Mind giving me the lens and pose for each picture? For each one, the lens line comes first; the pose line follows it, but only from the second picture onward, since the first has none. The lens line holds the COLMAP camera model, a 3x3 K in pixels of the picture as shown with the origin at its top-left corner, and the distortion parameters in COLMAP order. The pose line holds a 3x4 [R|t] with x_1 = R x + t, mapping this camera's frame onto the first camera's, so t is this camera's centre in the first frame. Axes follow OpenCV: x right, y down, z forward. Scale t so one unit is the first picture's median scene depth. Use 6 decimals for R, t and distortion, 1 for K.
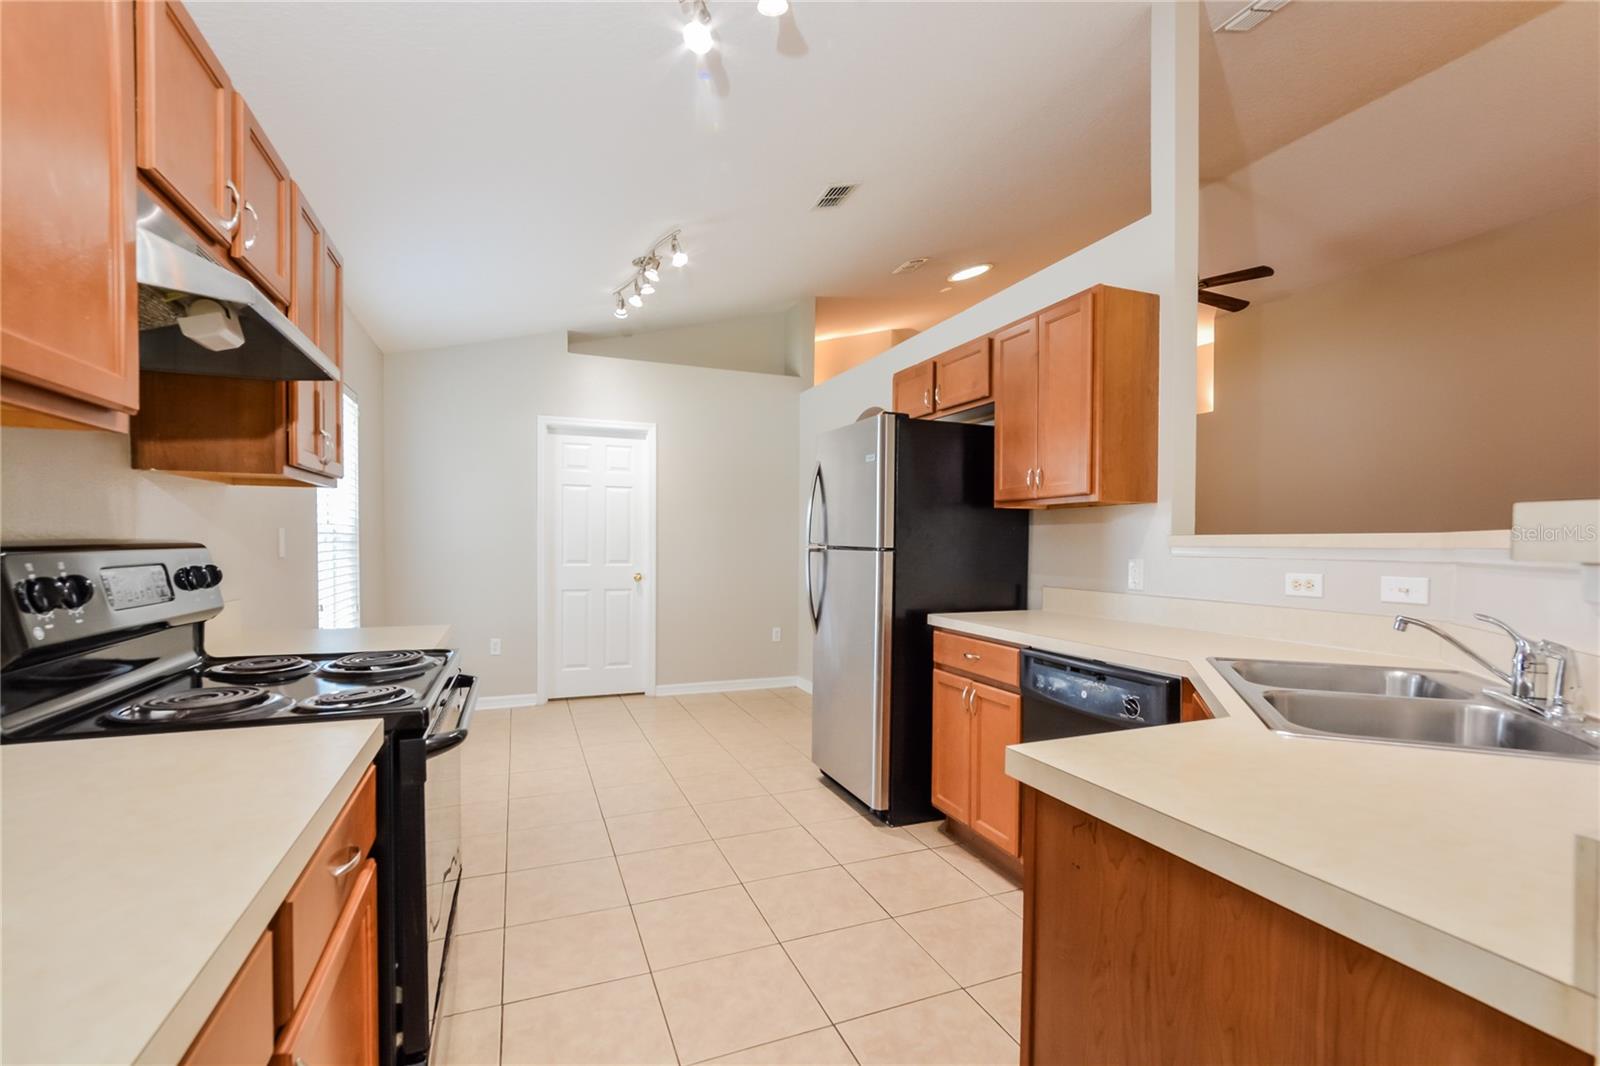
lens RADIAL K [[697.8, 0, 798.9], [0, 697.8, 543.4], [0, 0, 1]] dist [-0.007462, 0.000546]
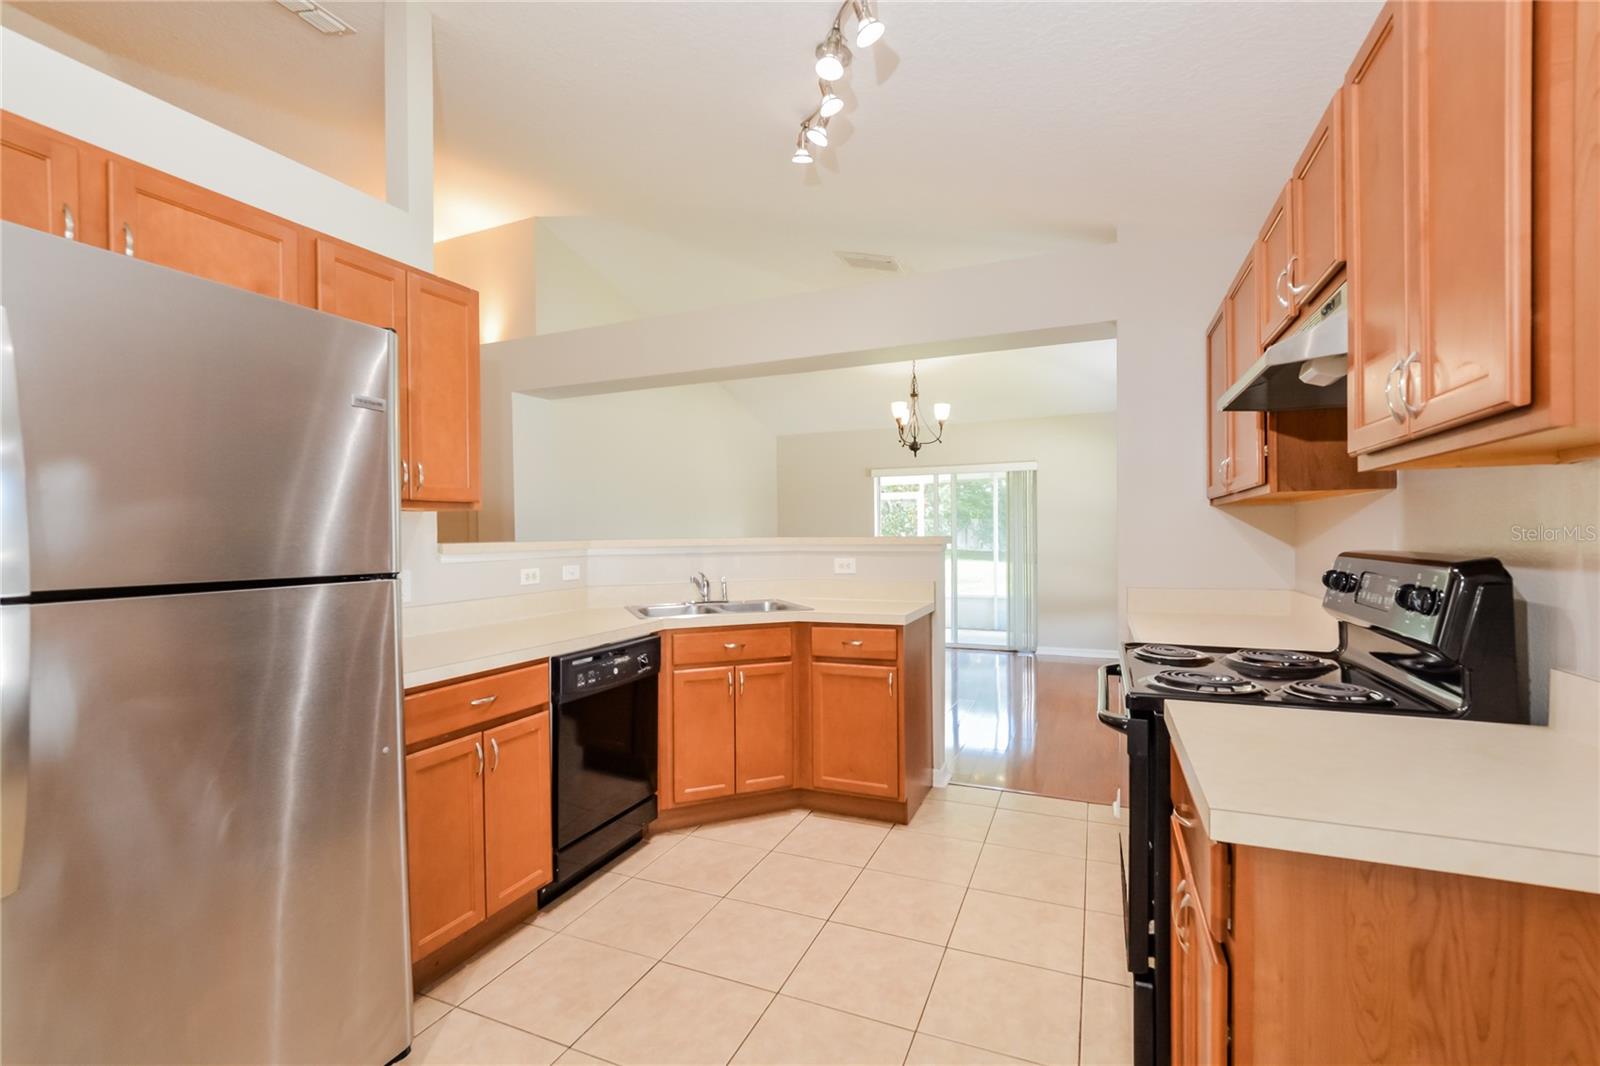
lens RADIAL K [[697.8, 0, 798.9], [0, 697.8, 543.4], [0, 0, 1]] dist [-0.007462, 0.000546]
pose [[-0.701420, -0.007428, 0.712710, -0.689513], [0.012645, 0.999659, 0.022863, -0.035082], [-0.712636, 0.025049, -0.701087, 1.598278]]
